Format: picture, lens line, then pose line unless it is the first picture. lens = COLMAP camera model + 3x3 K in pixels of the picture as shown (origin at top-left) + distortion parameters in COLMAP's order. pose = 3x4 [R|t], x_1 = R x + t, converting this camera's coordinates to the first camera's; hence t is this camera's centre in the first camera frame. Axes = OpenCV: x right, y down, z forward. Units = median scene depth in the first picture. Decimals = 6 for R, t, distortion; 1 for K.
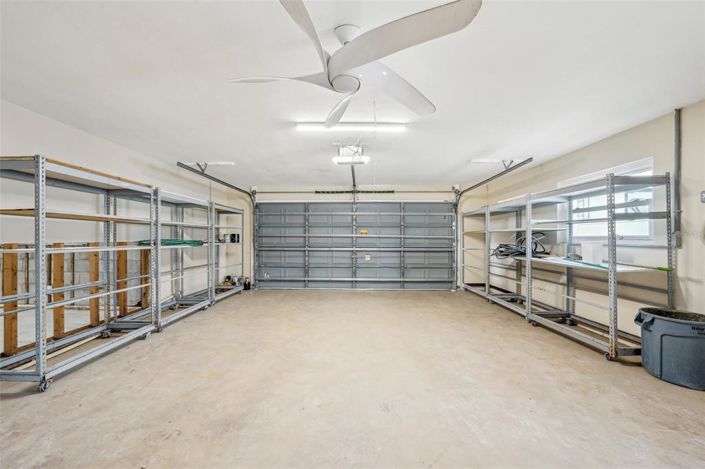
lens RADIAL K [[257.5, 0, 353.8], [0, 257.5, 237.1], [0, 0, 1]] dist [-0.023599, 0.000157]
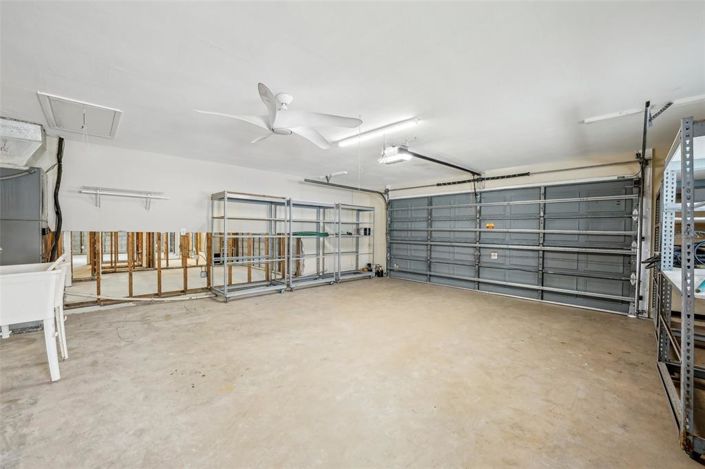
lens RADIAL K [[283.1, 0, 355.0], [0, 283.1, 236.3], [0, 0, 1]] dist [-0.020491, 0.000645]
pose [[0.713140, 0.020317, -0.700727, 0.446776], [-0.008116, 0.999752, 0.020728, -0.000563], [0.700974, -0.009095, 0.713128, 0.024797]]
